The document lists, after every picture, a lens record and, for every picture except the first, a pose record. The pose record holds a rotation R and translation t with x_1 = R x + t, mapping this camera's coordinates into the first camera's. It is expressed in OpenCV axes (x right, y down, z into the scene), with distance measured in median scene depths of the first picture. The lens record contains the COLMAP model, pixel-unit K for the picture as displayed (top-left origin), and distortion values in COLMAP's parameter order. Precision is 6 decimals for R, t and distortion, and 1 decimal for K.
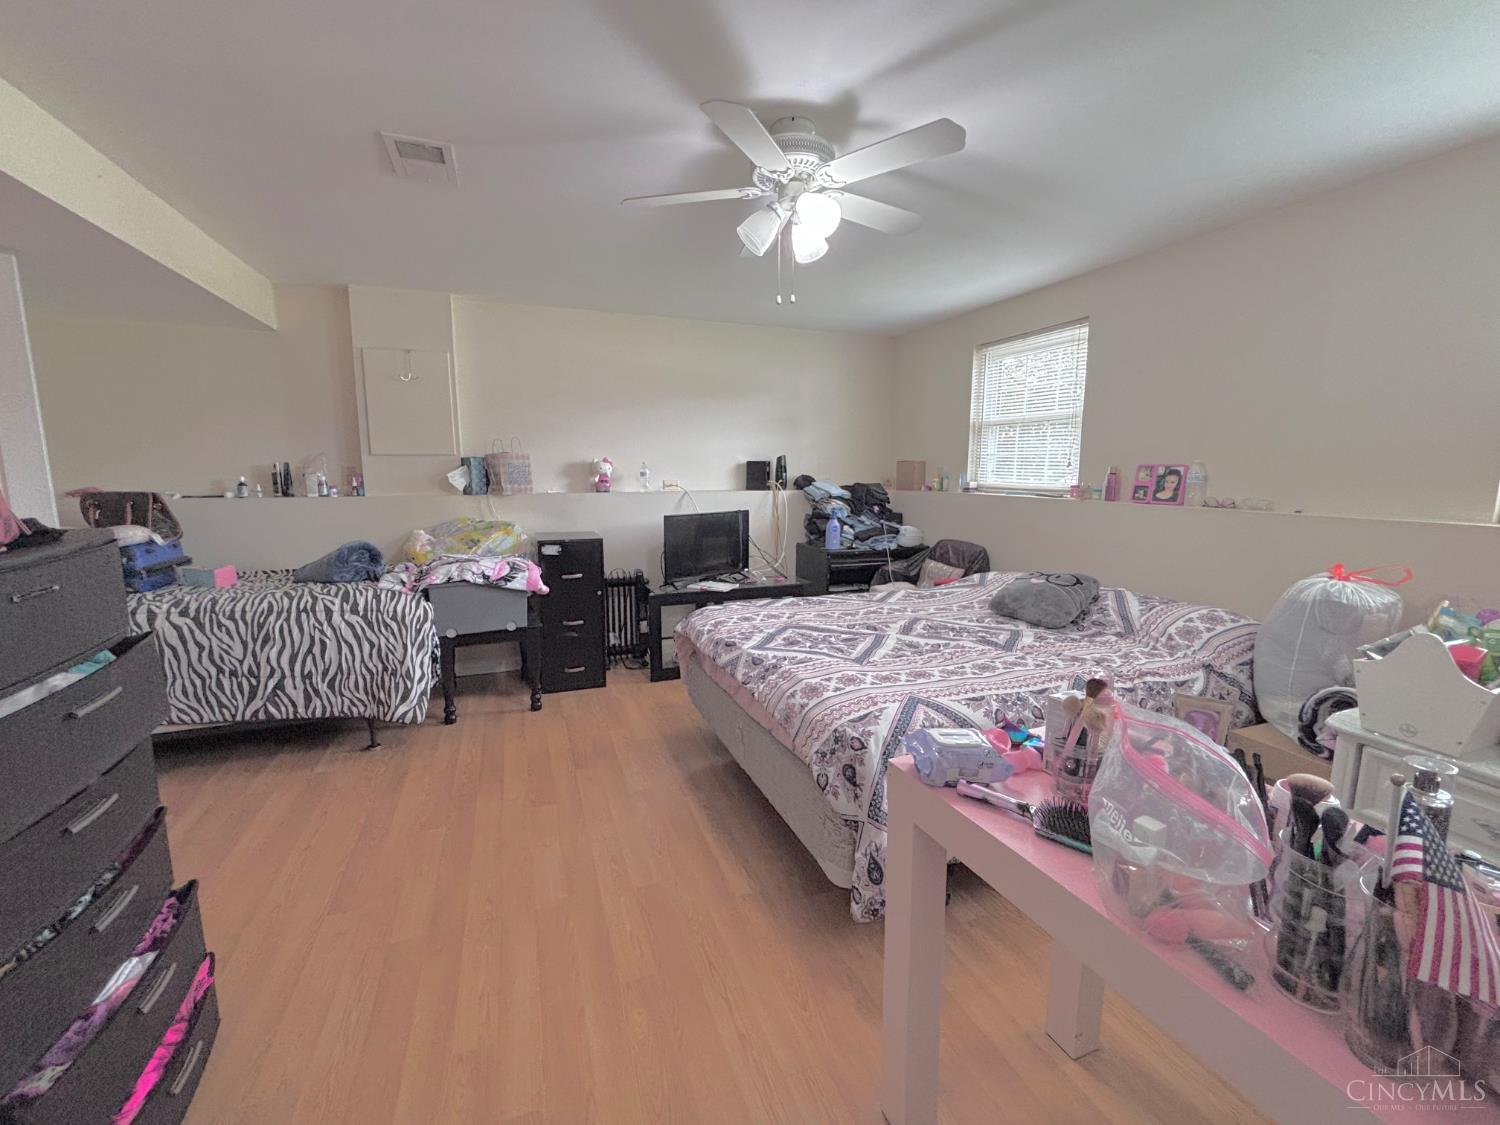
lens RADIAL K [[604.8, 0, 755.4], [0, 604.8, 566.3], [0, 0, 1]] dist [-0.001997, 0.000326]
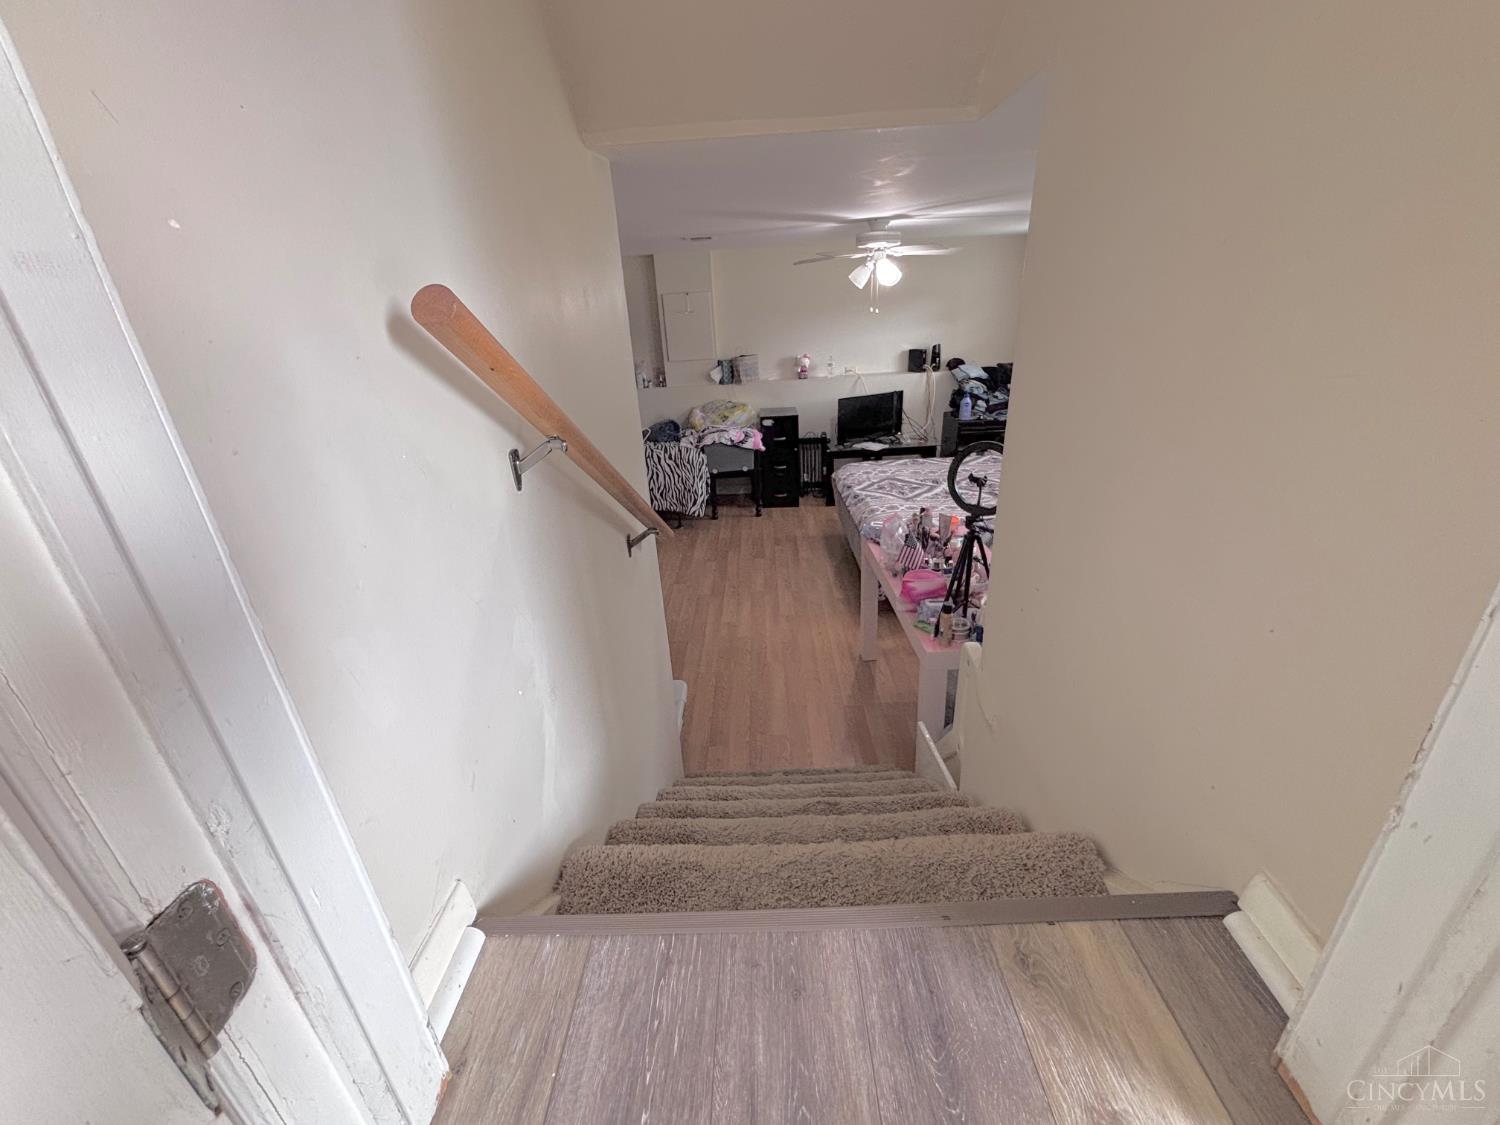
lens RADIAL K [[604.8, 0, 756.3], [0, 604.8, 558.4], [0, 0, 1]] dist [-0.001997, 0.000326]
pose [[0.928304, 0.100519, -0.357977, 0.265675], [-0.003764, 0.965256, 0.261280, -0.101842], [0.371803, -0.241200, 0.896429, -0.592915]]
